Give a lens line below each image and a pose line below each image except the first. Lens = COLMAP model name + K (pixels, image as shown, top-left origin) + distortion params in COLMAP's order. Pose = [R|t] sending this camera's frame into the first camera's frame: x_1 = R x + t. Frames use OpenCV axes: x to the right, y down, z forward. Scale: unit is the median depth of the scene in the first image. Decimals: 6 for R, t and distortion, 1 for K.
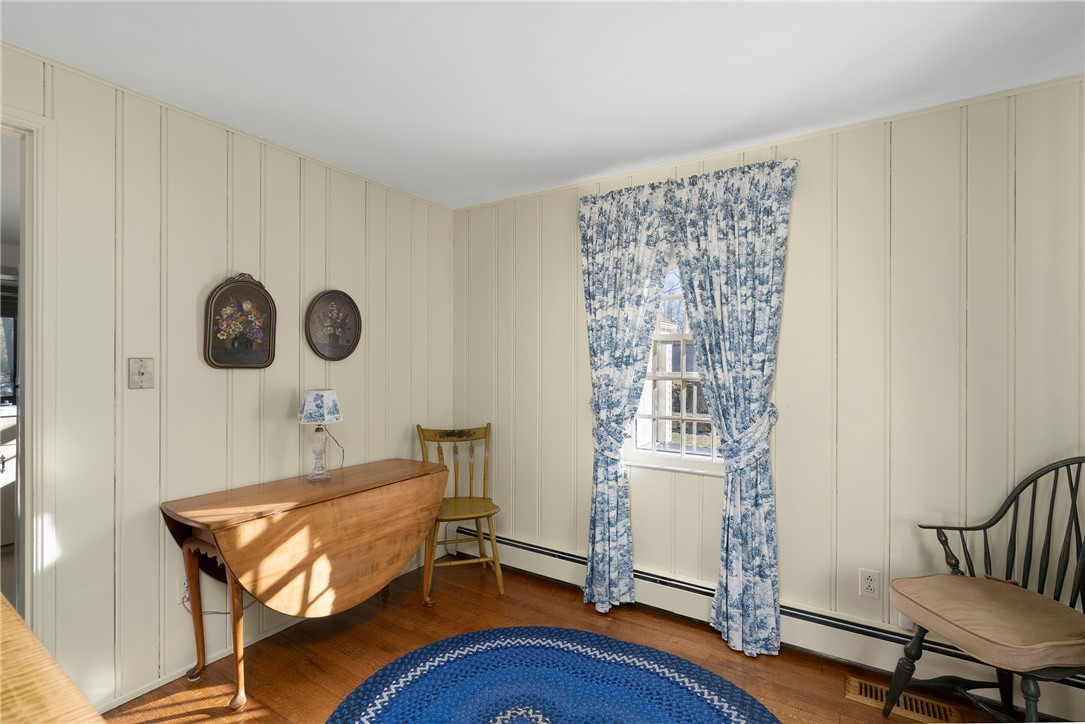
lens RADIAL K [[500.2, 0, 549.9], [0, 500.2, 361.2], [0, 0, 1]] dist [0.000312, -0.000372]
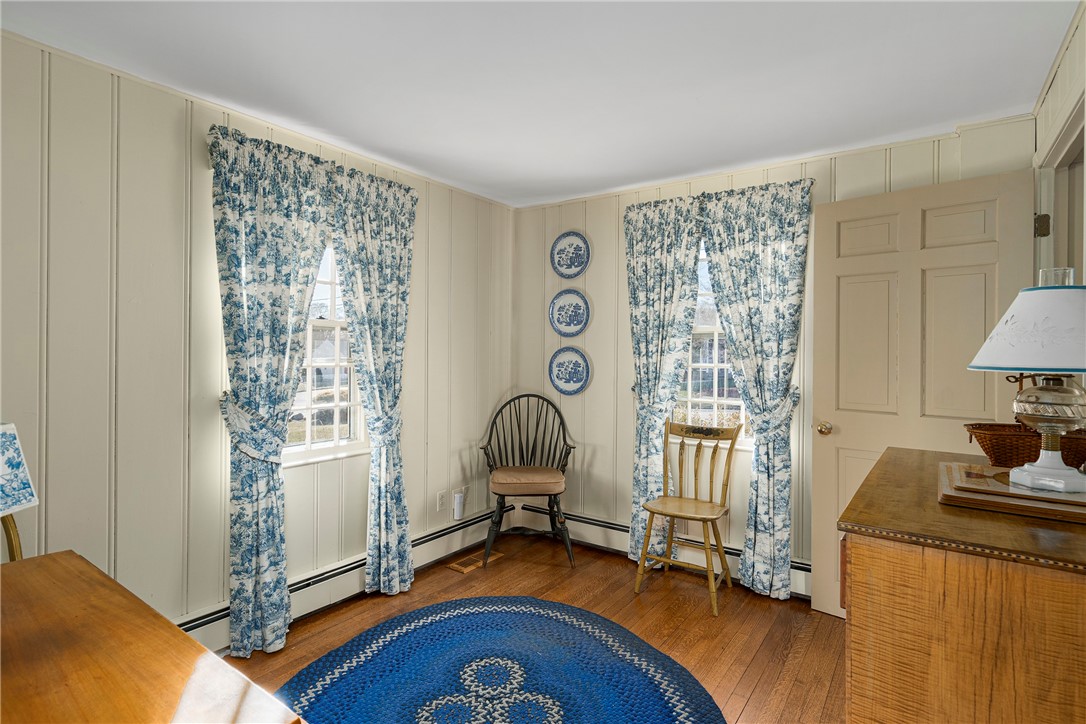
lens RADIAL K [[525.1, 0, 551.1], [0, 525.1, 355.9], [0, 0, 1]] dist [0.004688, 0.000053]
pose [[0.068794, -0.011454, 0.997565, -0.790784], [-0.002768, 0.999928, 0.011672, 0.002519], [-0.997627, -0.003564, 0.068757, 0.528108]]
